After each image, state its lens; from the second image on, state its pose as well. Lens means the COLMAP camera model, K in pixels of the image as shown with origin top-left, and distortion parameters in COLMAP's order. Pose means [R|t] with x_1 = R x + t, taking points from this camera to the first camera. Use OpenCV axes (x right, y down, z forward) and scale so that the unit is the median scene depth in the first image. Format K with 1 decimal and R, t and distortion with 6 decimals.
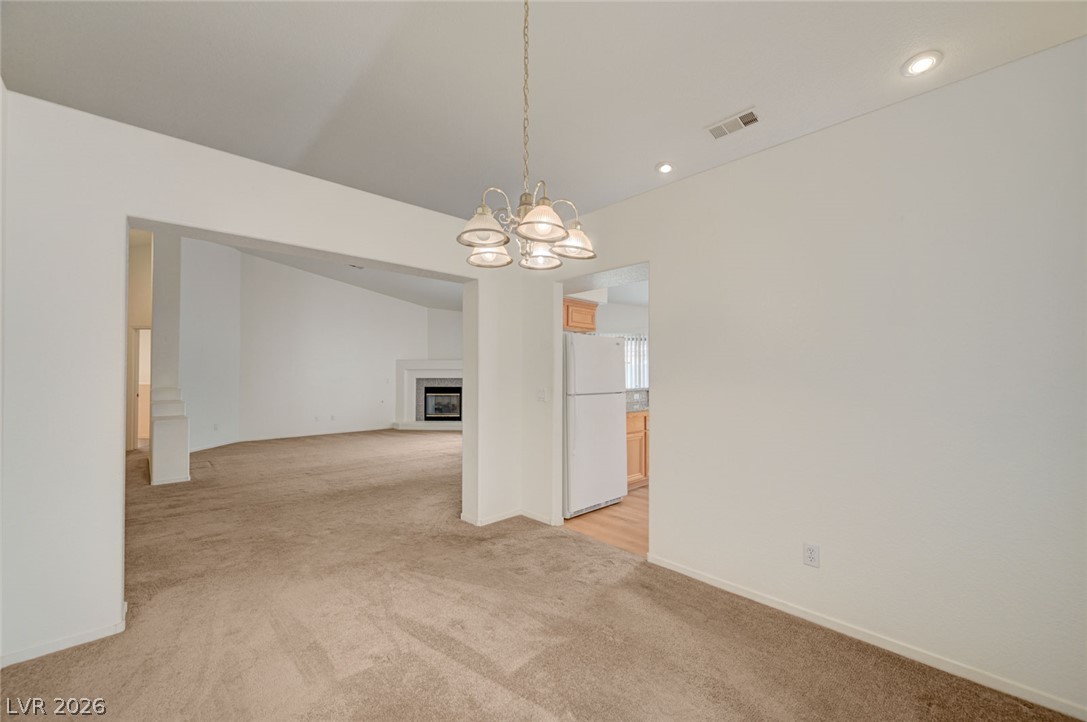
lens RADIAL K [[429.6, 0, 545.7], [0, 429.6, 370.5], [0, 0, 1]] dist [-0.002807, -0.000024]
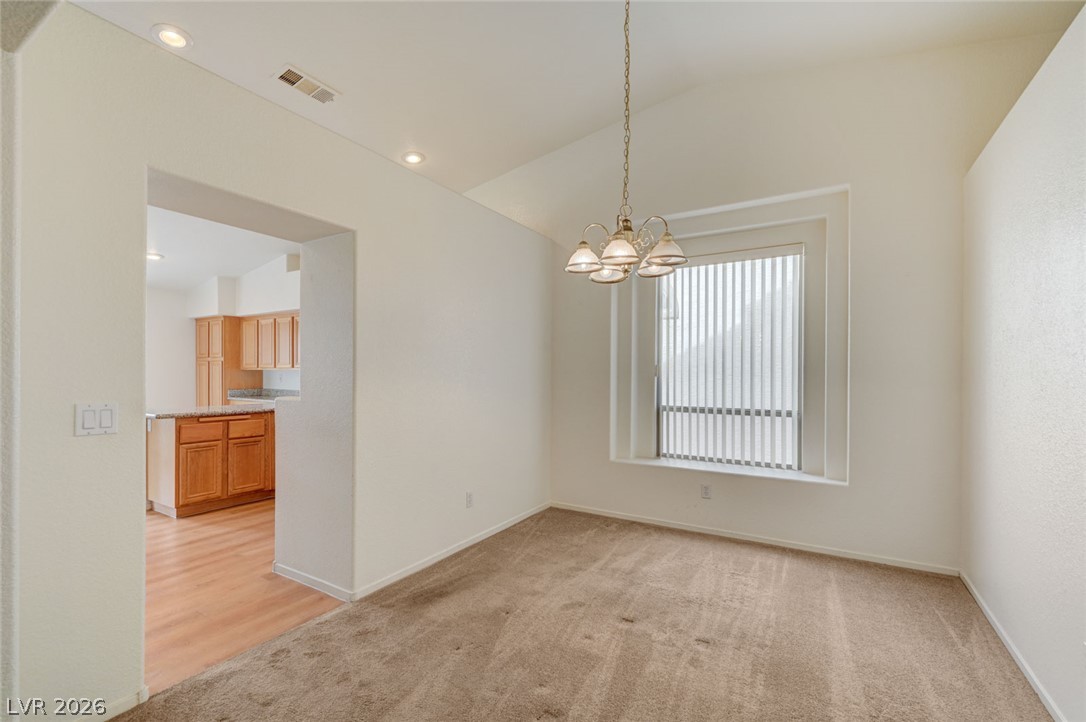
lens RADIAL K [[469.5, 0, 546.3], [0, 469.5, 374.4], [0, 0, 1]] dist [0.000043, -0.000030]
pose [[-0.264524, -0.008986, 0.964337, -0.202406], [-0.009707, 0.999931, 0.006655, 0.002905], [-0.964330, -0.007600, -0.264593, 0.257014]]
